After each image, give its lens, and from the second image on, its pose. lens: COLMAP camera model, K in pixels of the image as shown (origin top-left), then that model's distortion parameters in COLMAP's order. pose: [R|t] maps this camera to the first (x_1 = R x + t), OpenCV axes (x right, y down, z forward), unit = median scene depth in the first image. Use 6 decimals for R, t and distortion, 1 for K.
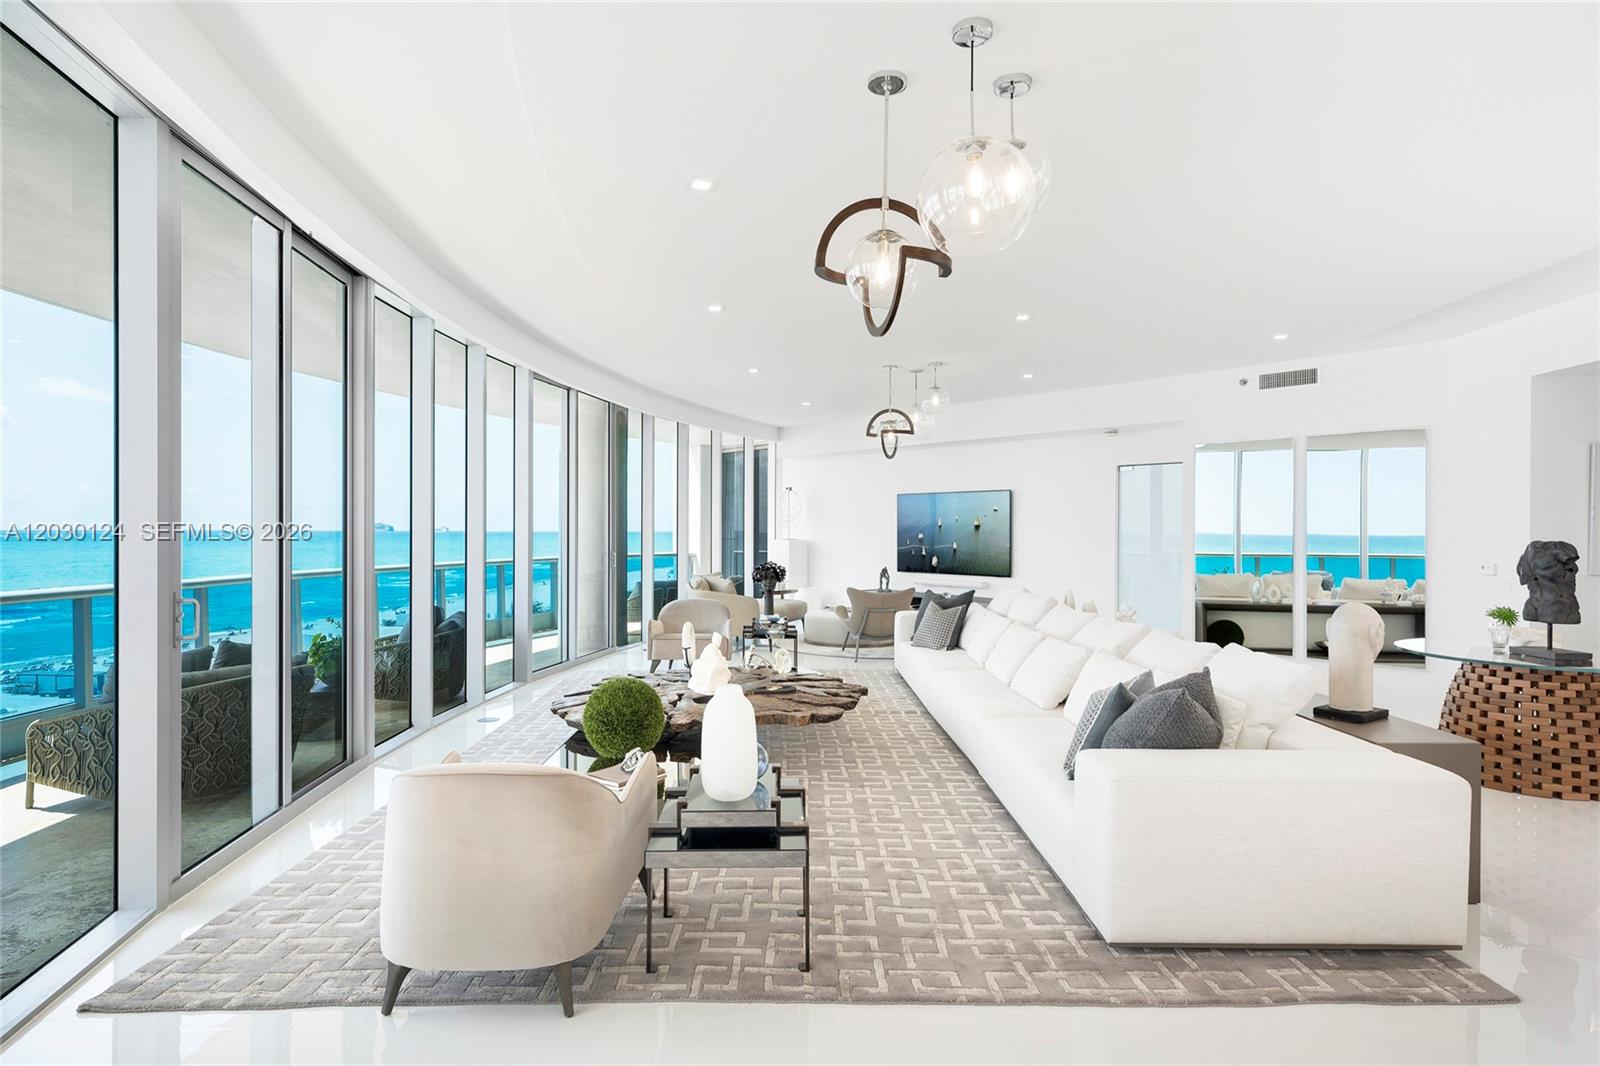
lens RADIAL K [[901.3, 0, 797.7], [0, 901.3, 540.3], [0, 0, 1]] dist [-0.001278, -0.000450]
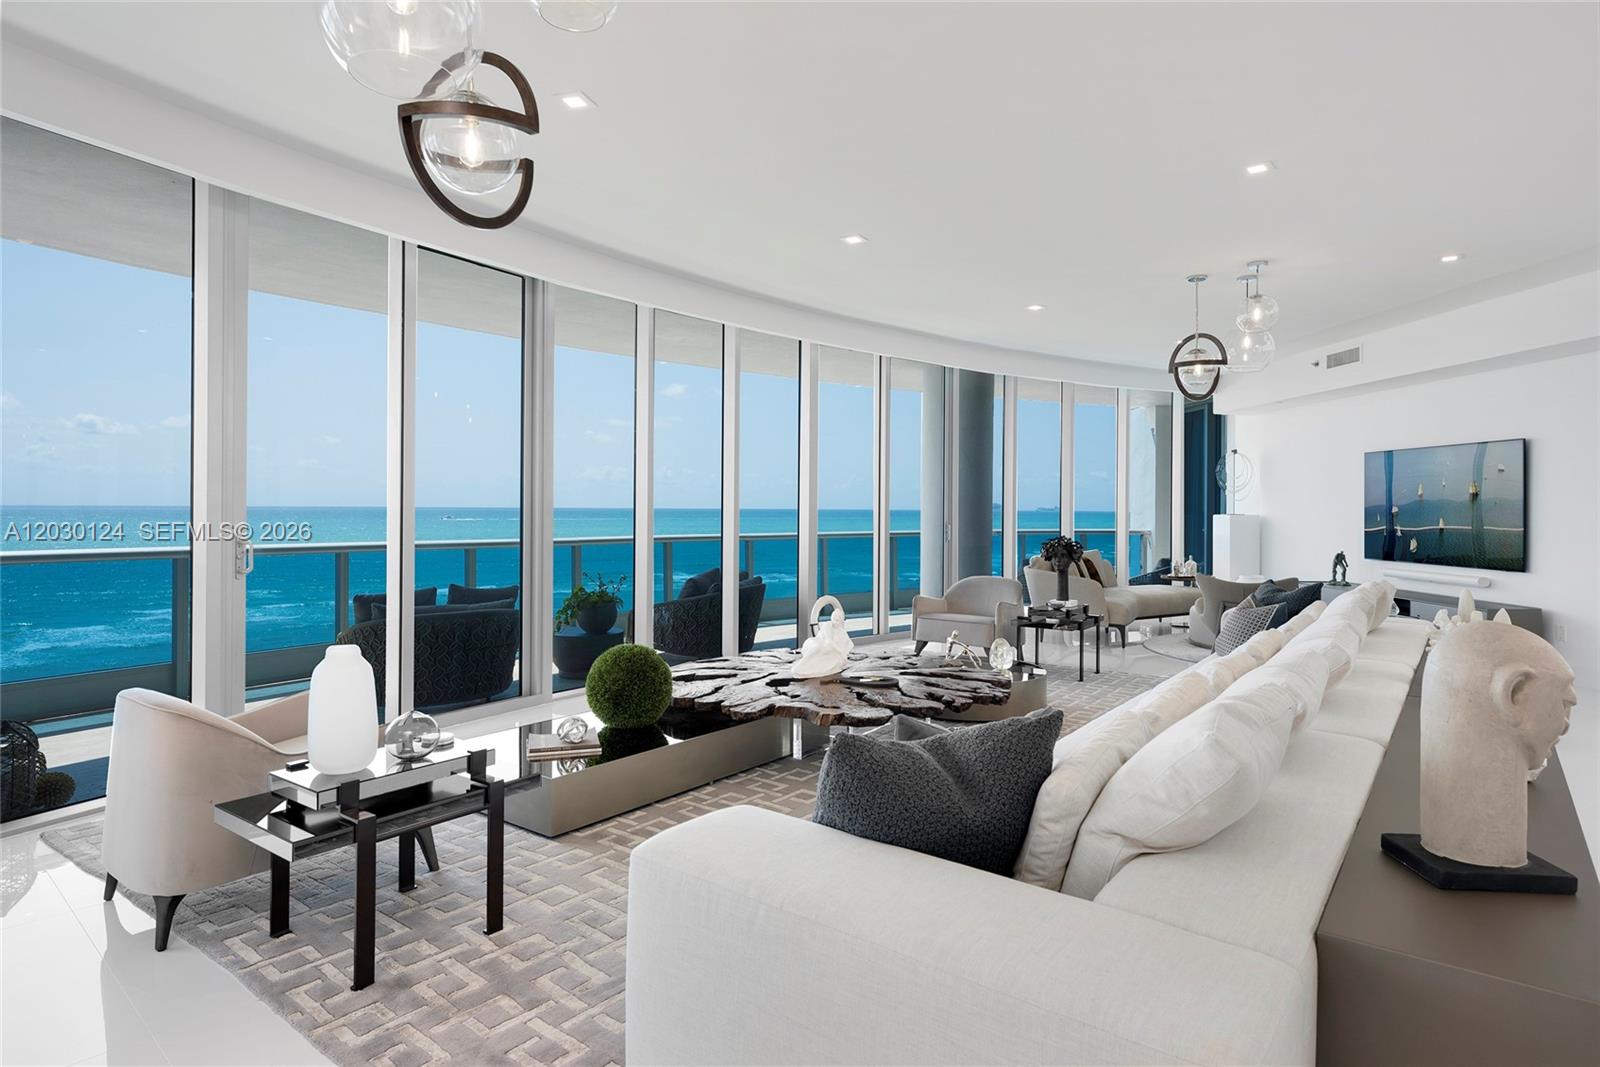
lens RADIAL K [[901.3, 0, 774.9], [0, 901.3, 514.3], [0, 0, 1]] dist [-0.001278, -0.000450]
pose [[0.784915, 0.007740, -0.619555, 0.260685], [-0.011775, 0.999928, -0.002425, 0.008673], [0.619491, 0.009198, 0.784950, 0.177987]]
